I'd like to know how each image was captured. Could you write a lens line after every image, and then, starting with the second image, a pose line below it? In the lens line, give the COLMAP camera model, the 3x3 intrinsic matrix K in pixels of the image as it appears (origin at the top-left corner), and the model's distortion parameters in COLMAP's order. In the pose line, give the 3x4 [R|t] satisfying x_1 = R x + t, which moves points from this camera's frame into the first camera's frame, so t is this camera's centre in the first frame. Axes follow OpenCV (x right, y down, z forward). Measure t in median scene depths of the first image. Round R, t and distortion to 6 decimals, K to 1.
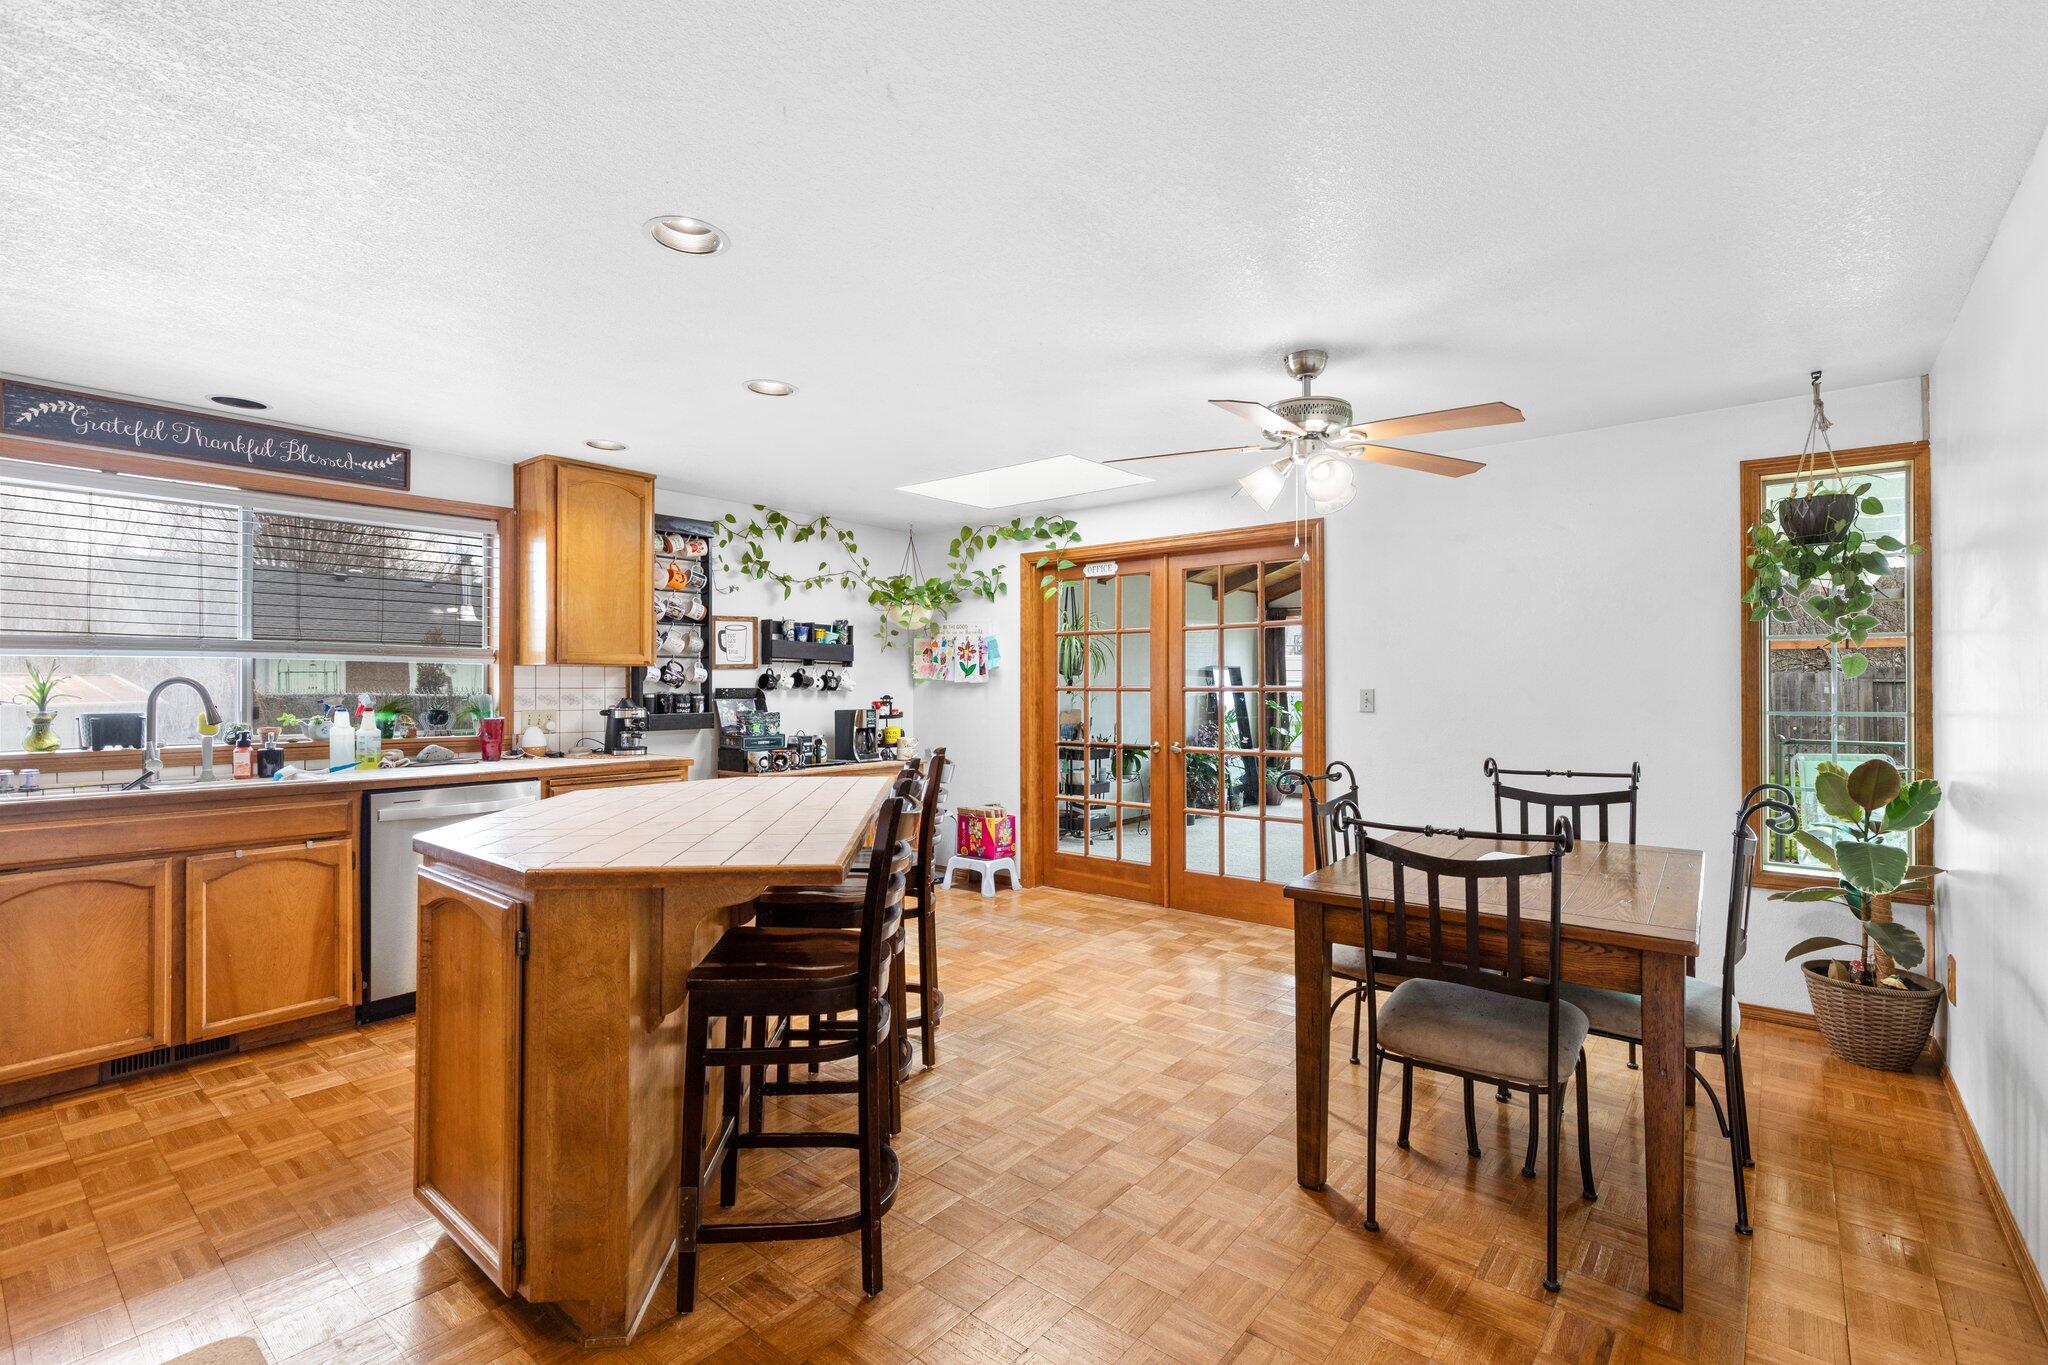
lens RADIAL K [[916.1, 0, 1023.5], [0, 916.1, 683.7], [0, 0, 1]] dist [0.006498, -0.002212]
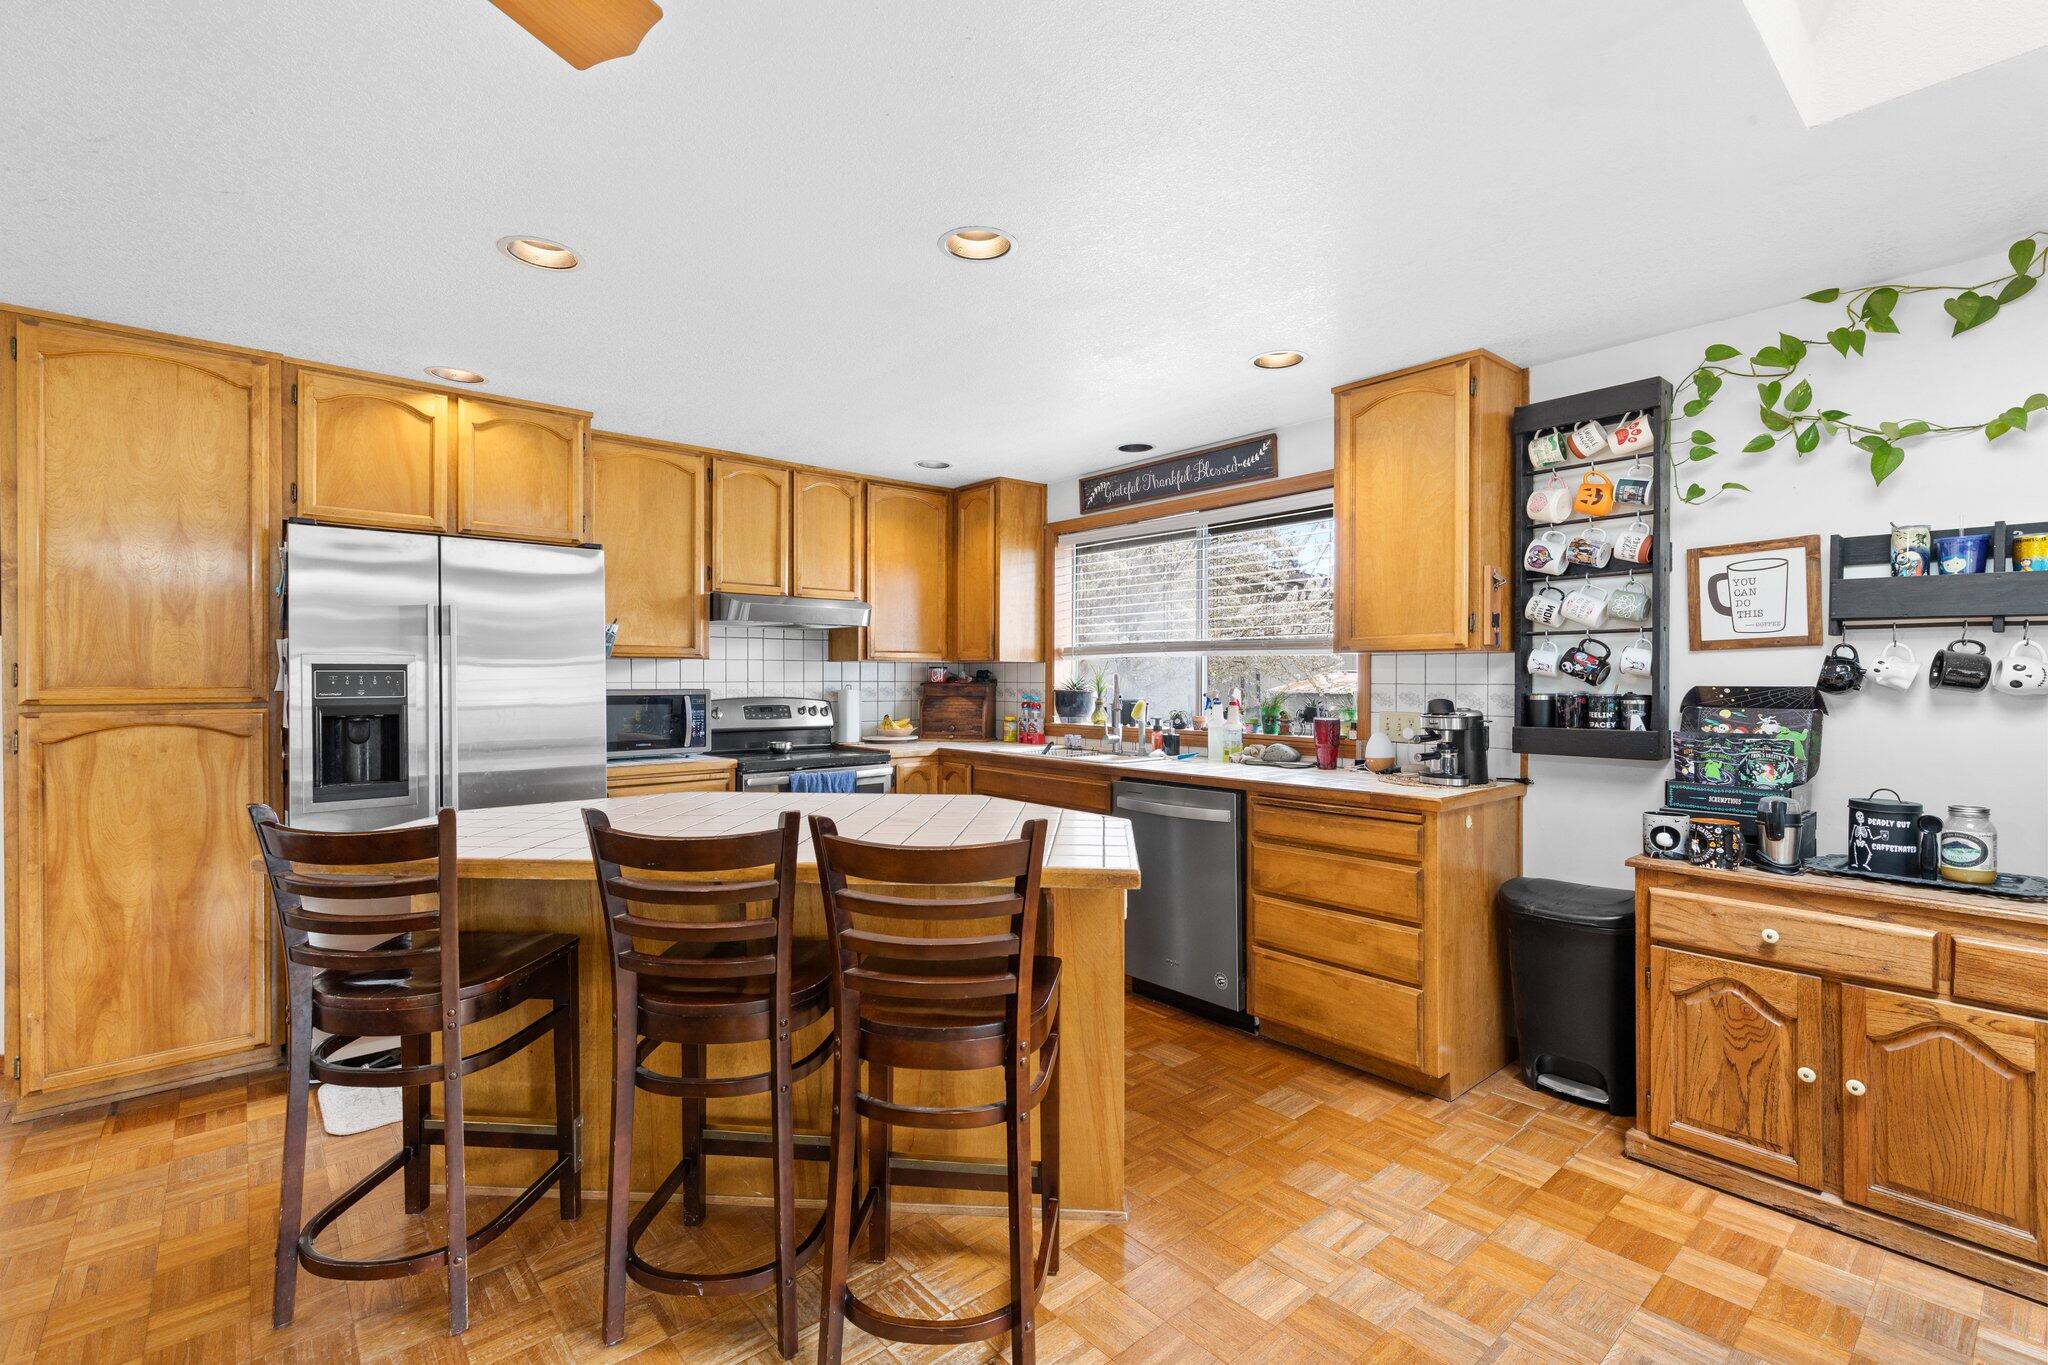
lens RADIAL K [[916.1, 0, 1039.4], [0, 916.1, 676.5], [0, 0, 1]] dist [0.006498, -0.002212]
pose [[-0.172960, -0.000373, -0.984929, 0.244149], [0.001539, 0.999999, -0.000649, -0.001070], [0.984928, -0.001628, -0.172960, 0.711576]]
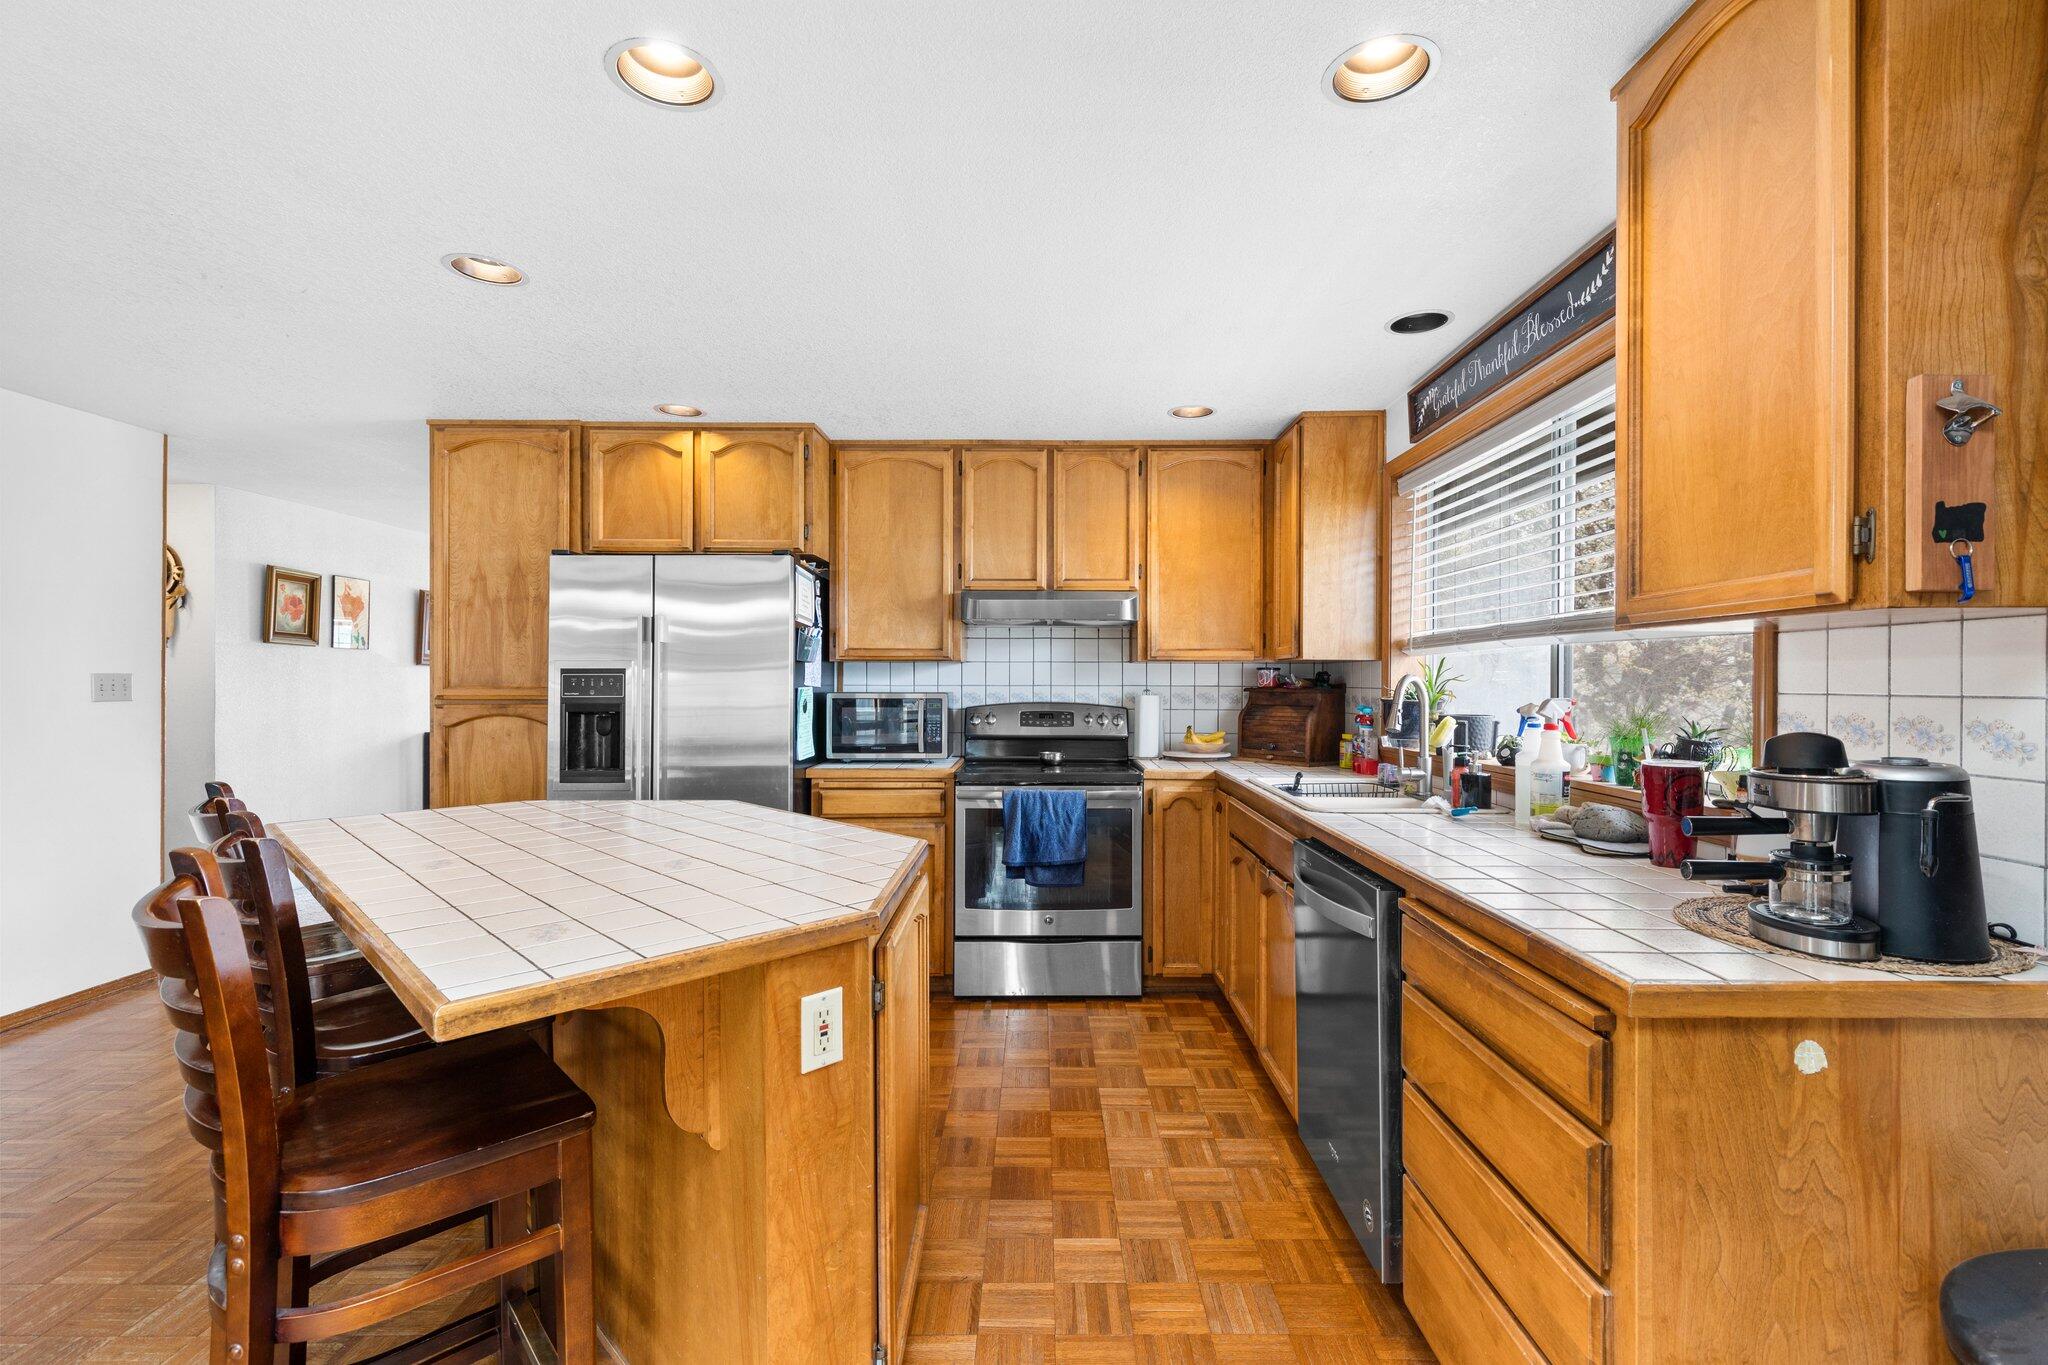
lens RADIAL K [[916.1, 0, 1025.7], [0, 916.1, 678.3], [0, 0, 1]] dist [0.006498, -0.002212]
pose [[-0.780547, -0.002674, -0.625091, -0.076456], [0.000021, 0.999991, -0.004304, 0.000165], [0.625097, -0.003373, -0.780540, 0.927240]]
